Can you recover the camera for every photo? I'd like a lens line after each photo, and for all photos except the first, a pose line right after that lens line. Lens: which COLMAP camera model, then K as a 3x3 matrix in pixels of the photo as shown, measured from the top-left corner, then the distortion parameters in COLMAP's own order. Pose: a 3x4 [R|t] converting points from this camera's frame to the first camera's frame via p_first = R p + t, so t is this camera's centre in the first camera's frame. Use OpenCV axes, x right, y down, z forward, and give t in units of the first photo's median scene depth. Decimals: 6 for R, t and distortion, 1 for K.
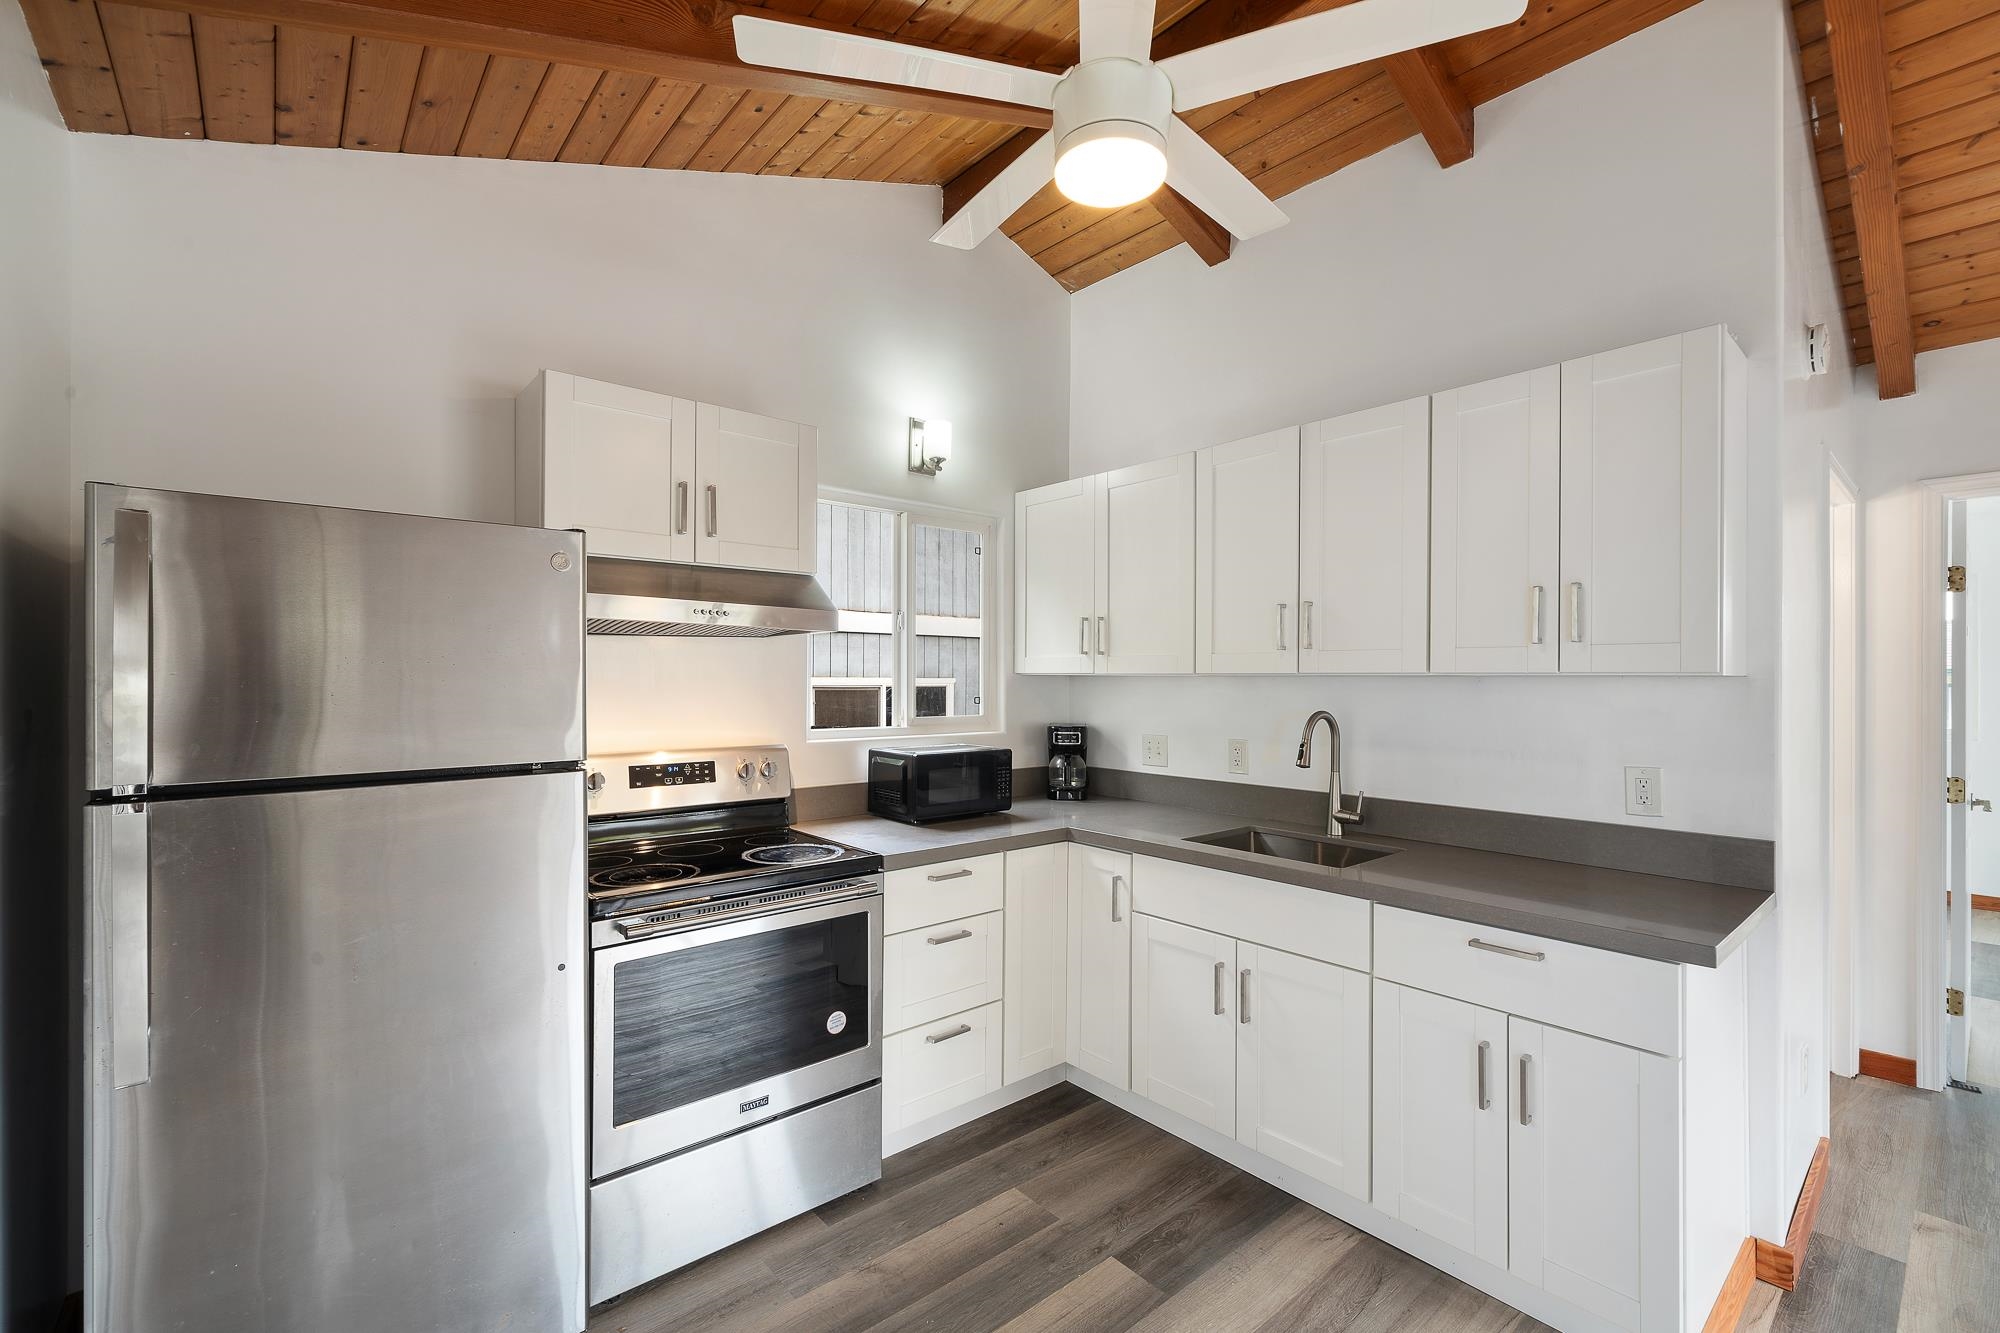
lens RADIAL K [[855.4, 0, 1004.5], [0, 855.4, 676.7], [0, 0, 1]] dist [-0.003226, 0.000354]
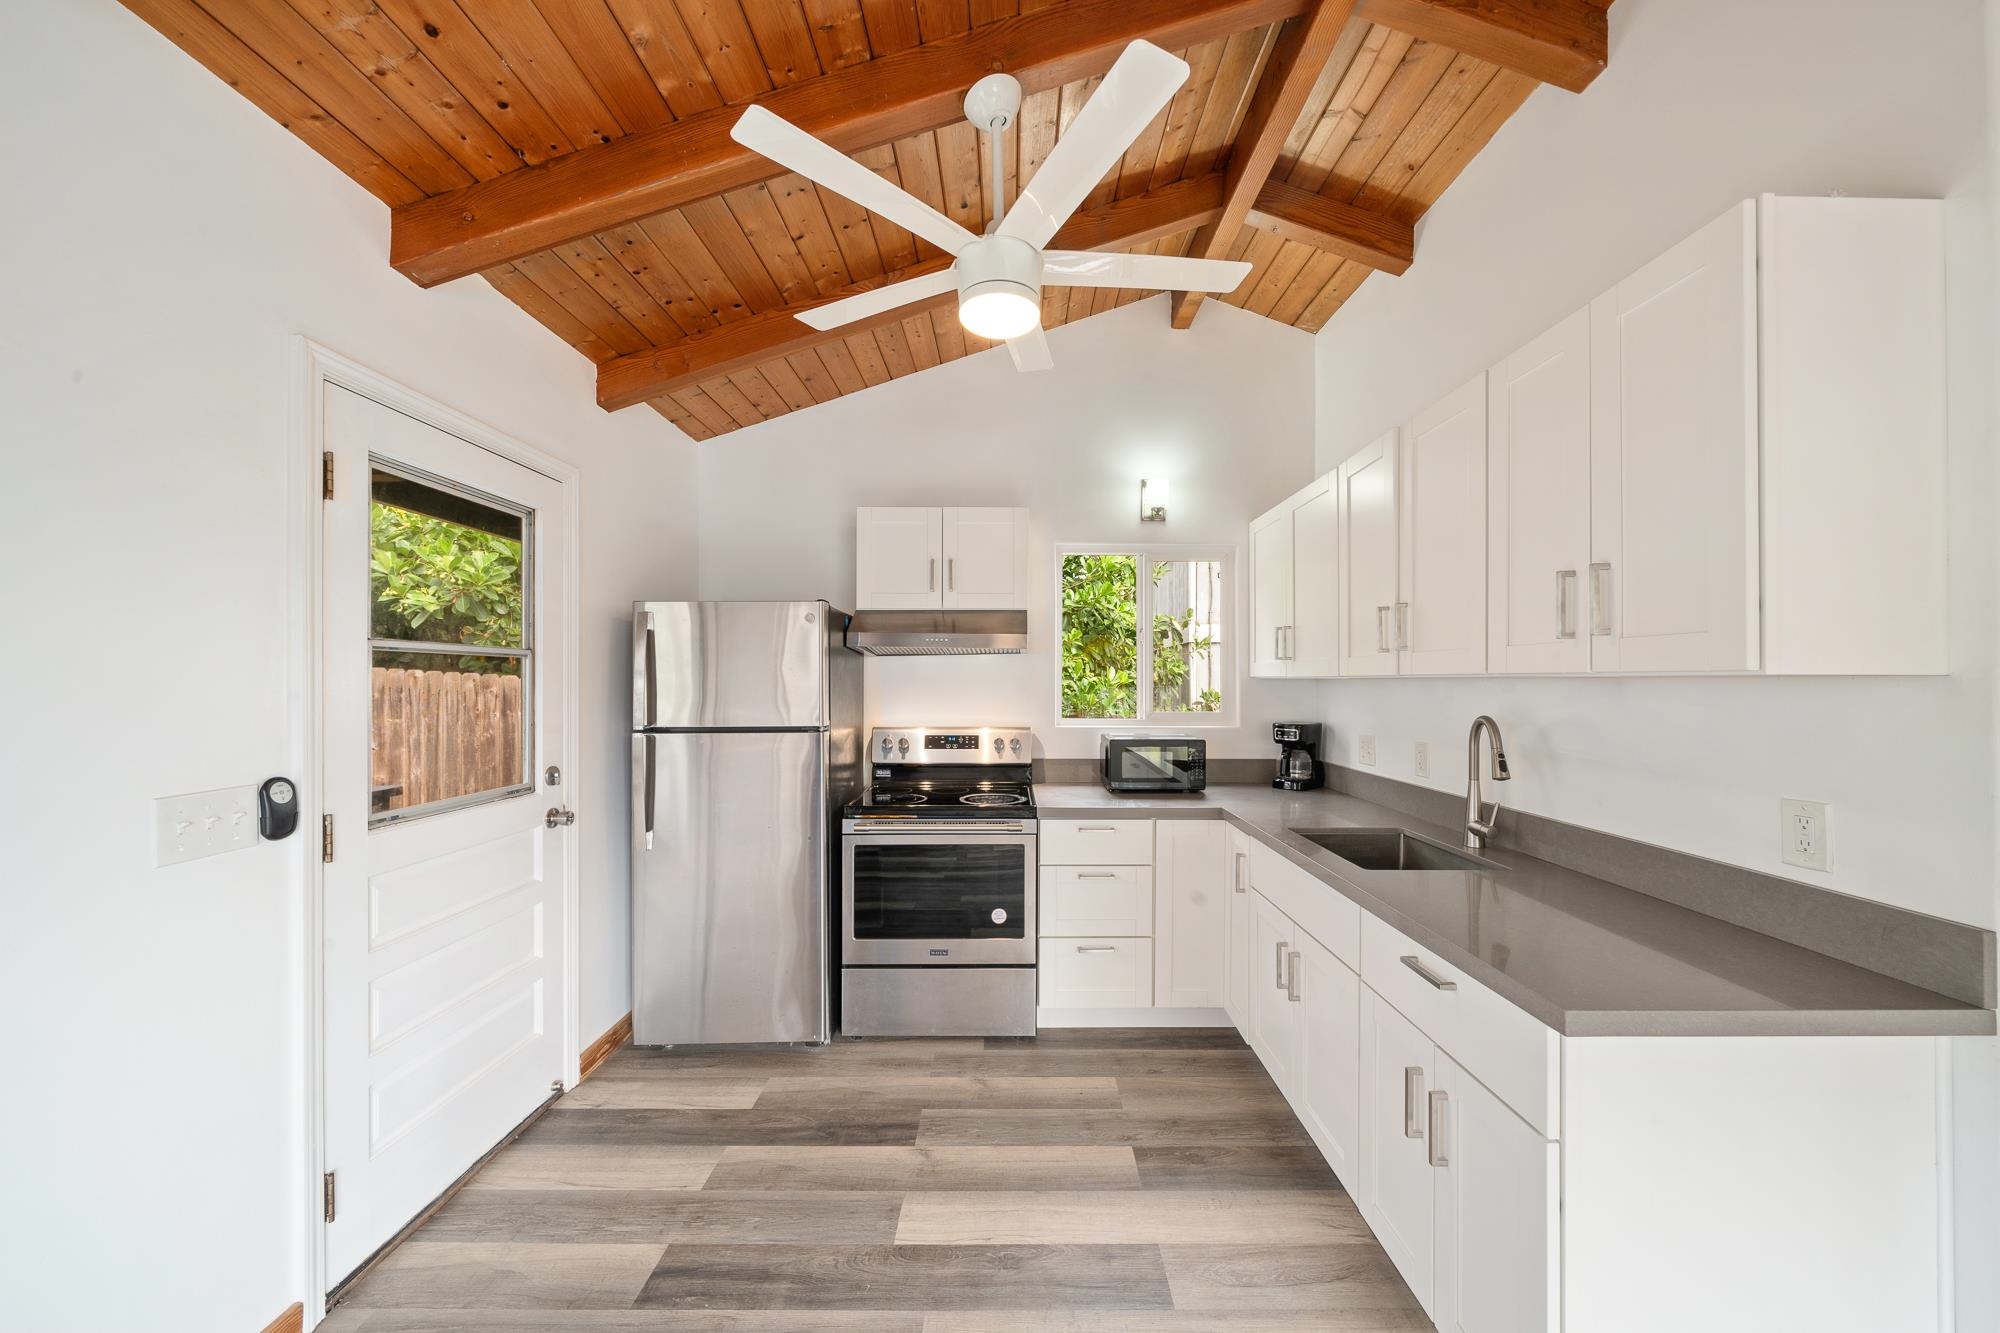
lens RADIAL K [[692.2, 0, 1013.9], [0, 692.2, 674.6], [0, 0, 1]] dist [-0.006692, 0.000987]
pose [[0.762207, -0.007584, -0.647289, 0.541726], [0.002585, 0.999959, -0.008671, 0.000772], [0.647329, 0.004936, 0.762195, 0.100771]]
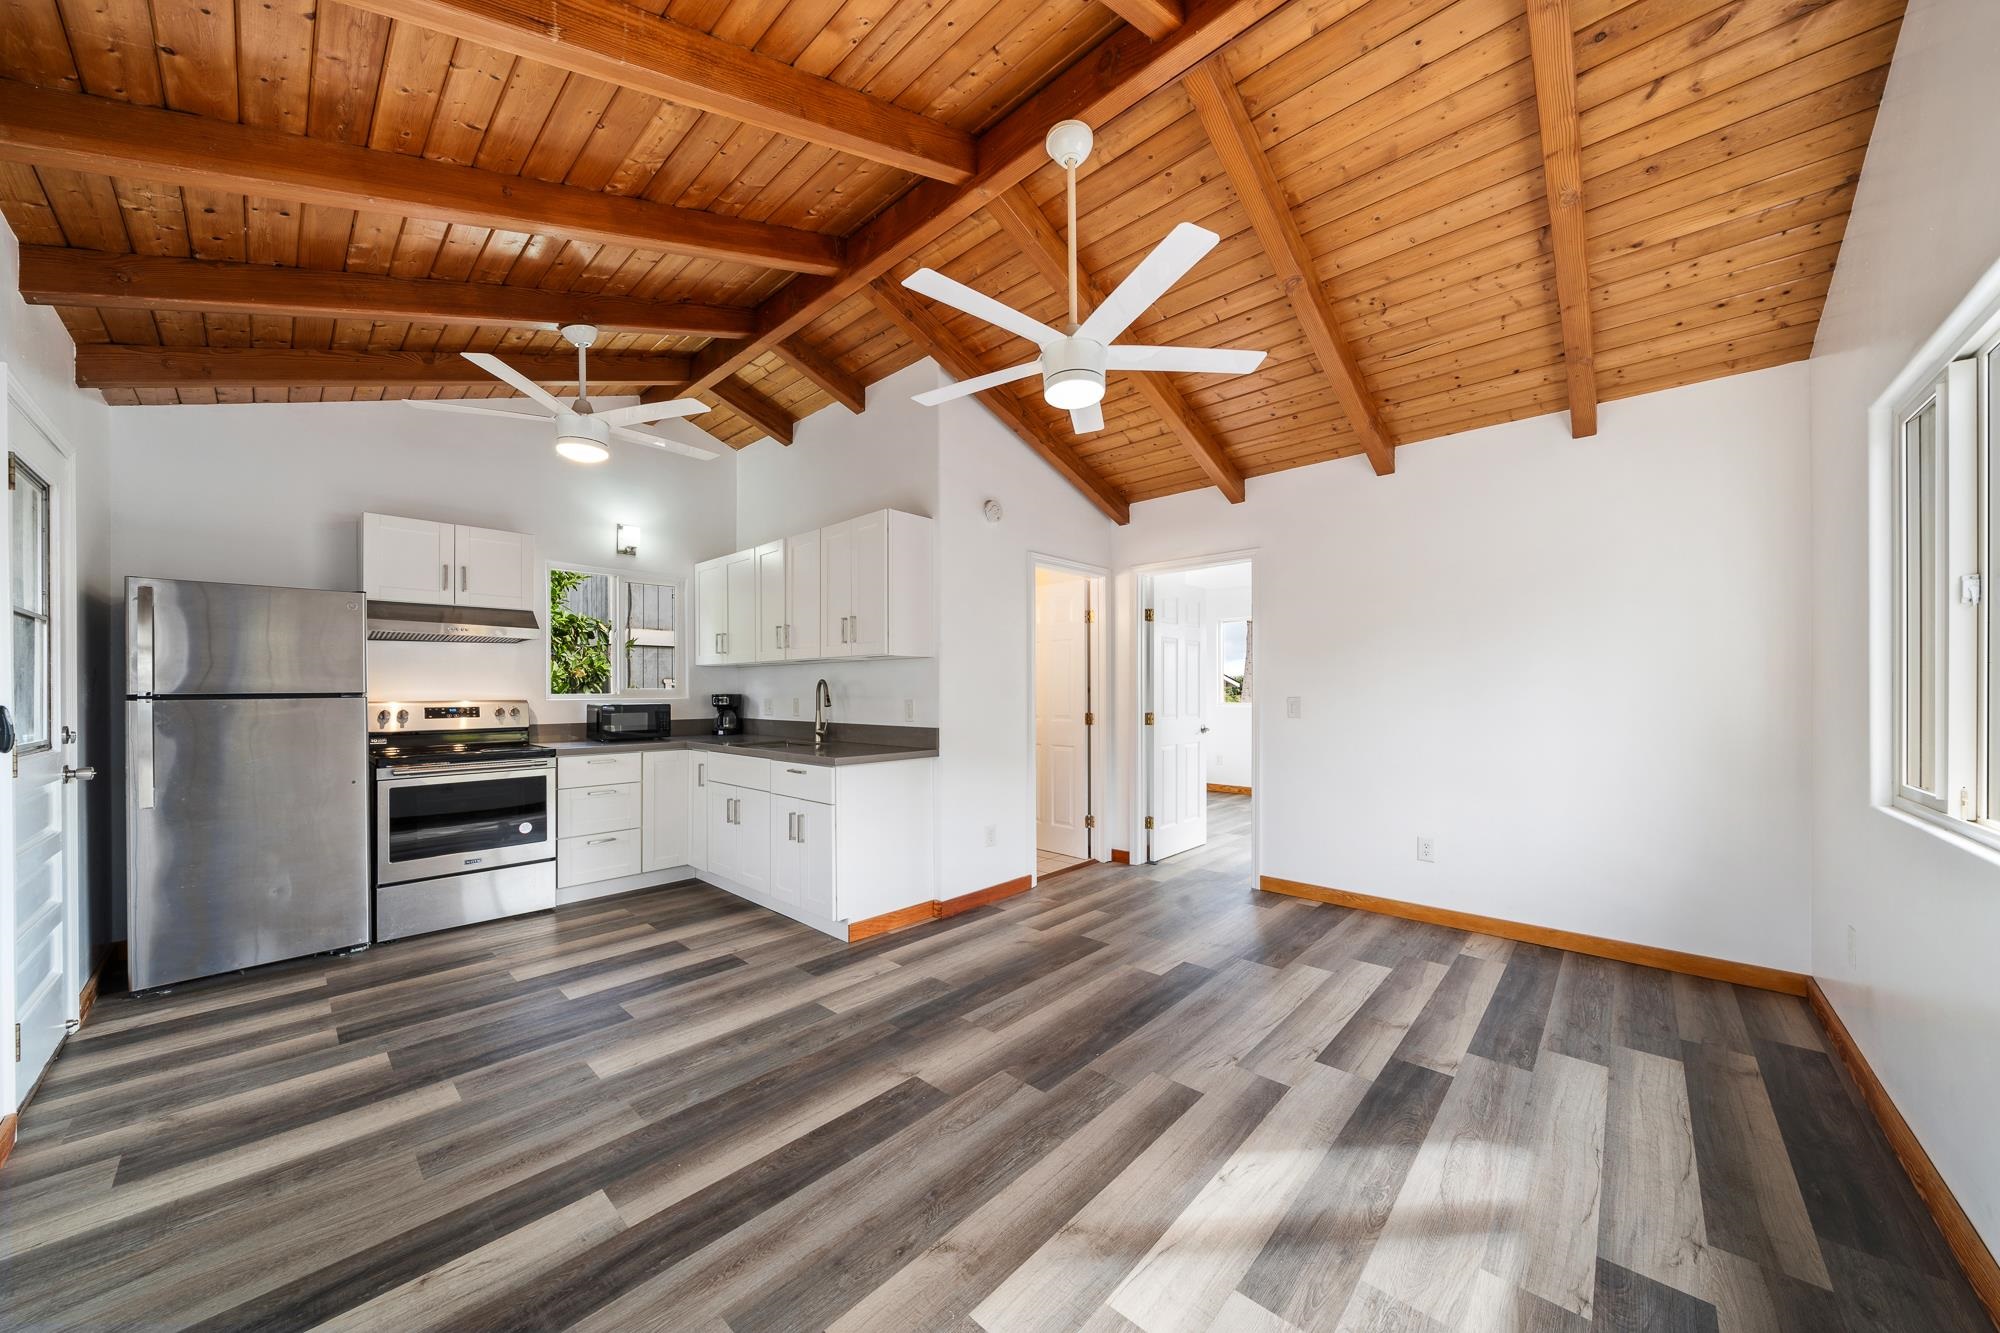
lens RADIAL K [[692.2, 0, 1004.9], [0, 692.2, 684.2], [0, 0, 1]] dist [-0.006692, 0.000987]
pose [[0.993100, -0.006351, 0.117101, 0.692770], [0.006945, 0.999965, -0.004661, 0.067352], [-0.117068, 0.005442, 0.993109, -0.720246]]
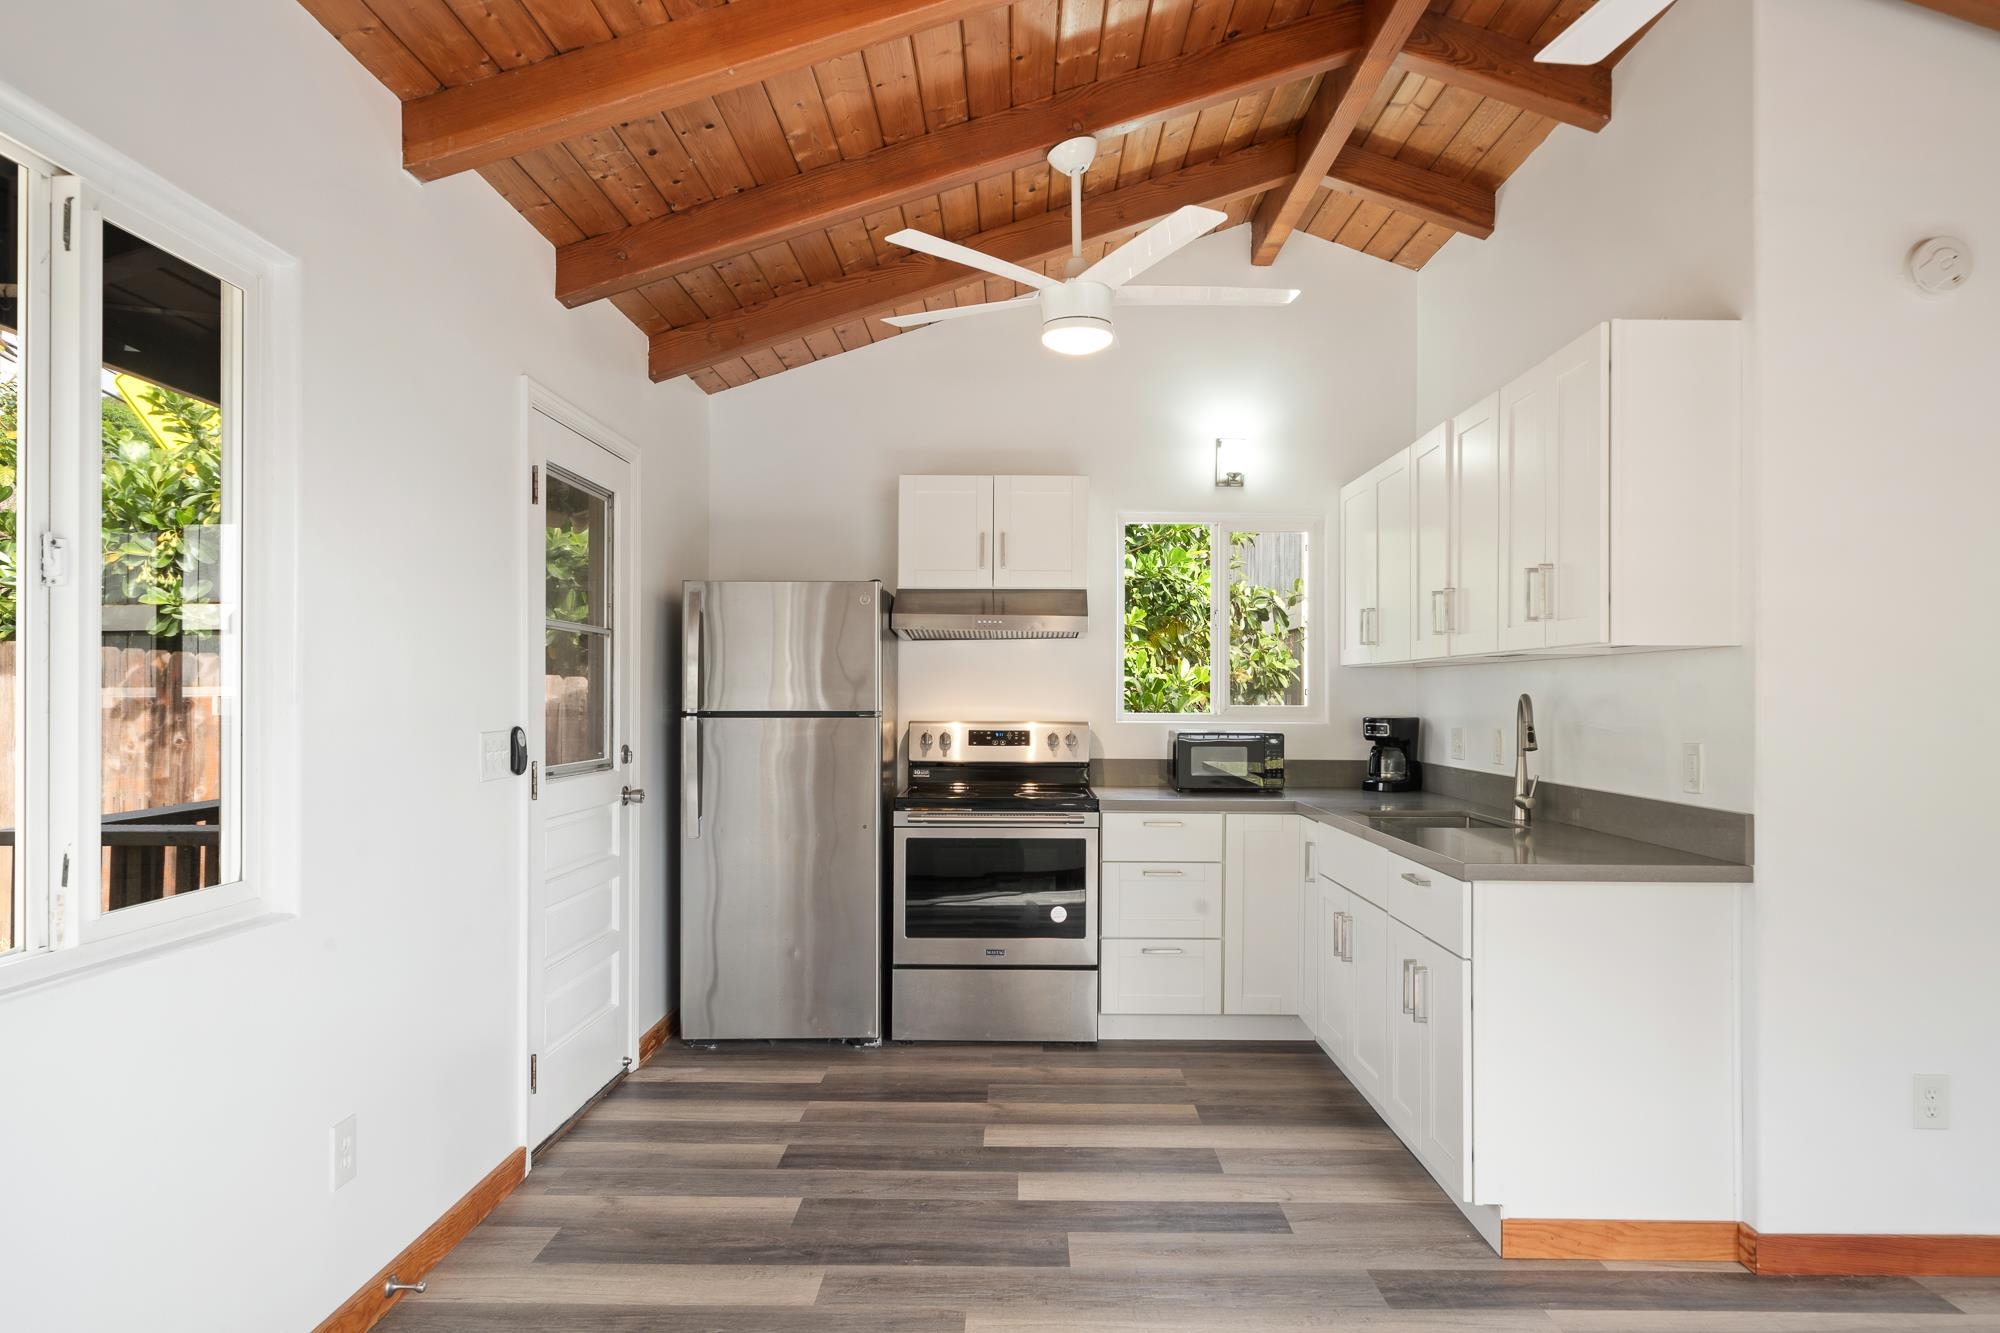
lens RADIAL K [[1202.6, 0, 1019.1], [0, 1202.6, 679.1], [0, 0, 1]] dist [0.002811, 0.001240]
pose [[0.758772, -0.008225, -0.651305, 0.937097], [-0.001047, 0.999904, -0.013848, 0.046304], [0.651356, 0.011189, 0.758690, -0.478584]]
